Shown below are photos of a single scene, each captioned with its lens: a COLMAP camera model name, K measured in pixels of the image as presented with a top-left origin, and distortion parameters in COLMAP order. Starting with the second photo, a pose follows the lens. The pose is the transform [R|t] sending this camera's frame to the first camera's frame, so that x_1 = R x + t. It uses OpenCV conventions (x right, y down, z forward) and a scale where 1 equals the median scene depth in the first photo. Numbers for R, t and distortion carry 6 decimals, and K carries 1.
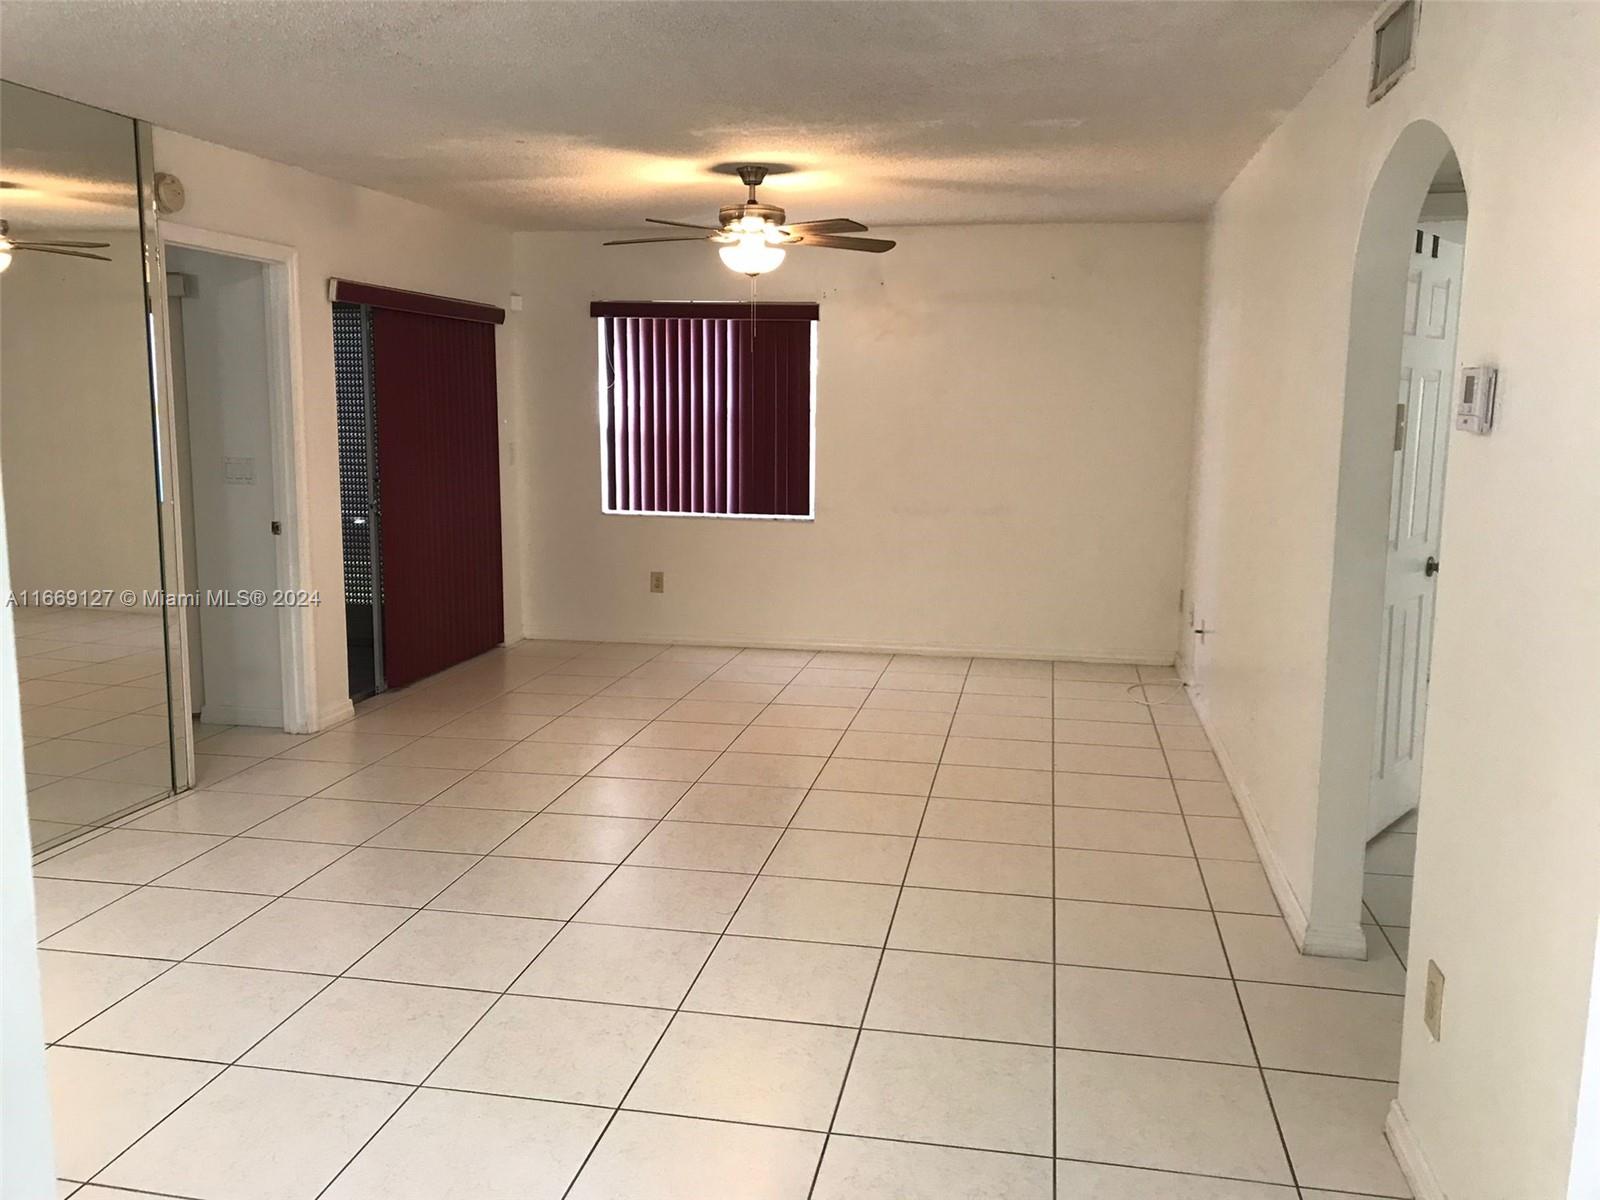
lens RADIAL K [[1332.8, 0, 800.0], [0, 1332.8, 600.0], [0, 0, 1]] dist [0.038154, -0.046899]
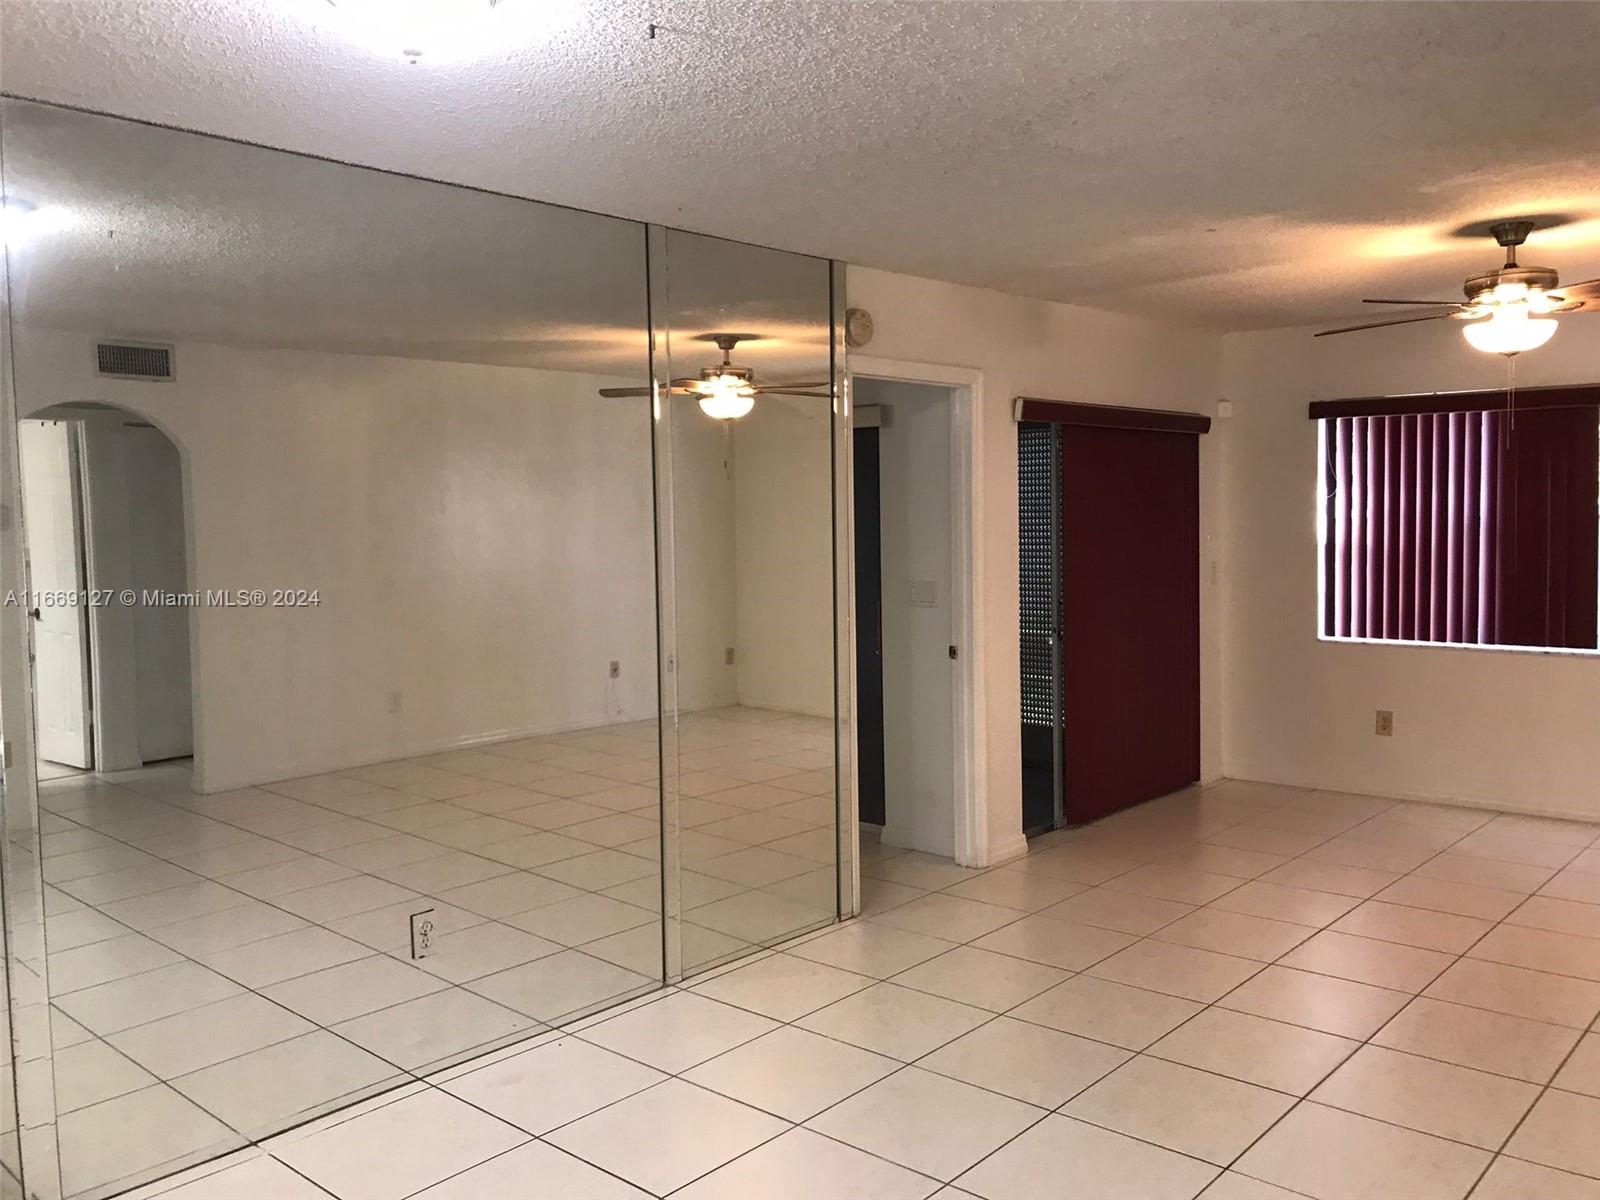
lens RADIAL K [[1332.8, 0, 800.0], [0, 1332.8, 600.0], [0, 0, 1]] dist [0.038154, -0.046899]
pose [[0.859758, 0.006038, -0.510666, 0.010273], [-0.048084, 0.996445, -0.069172, -0.018640], [0.508433, 0.084026, 0.856992, 0.098283]]
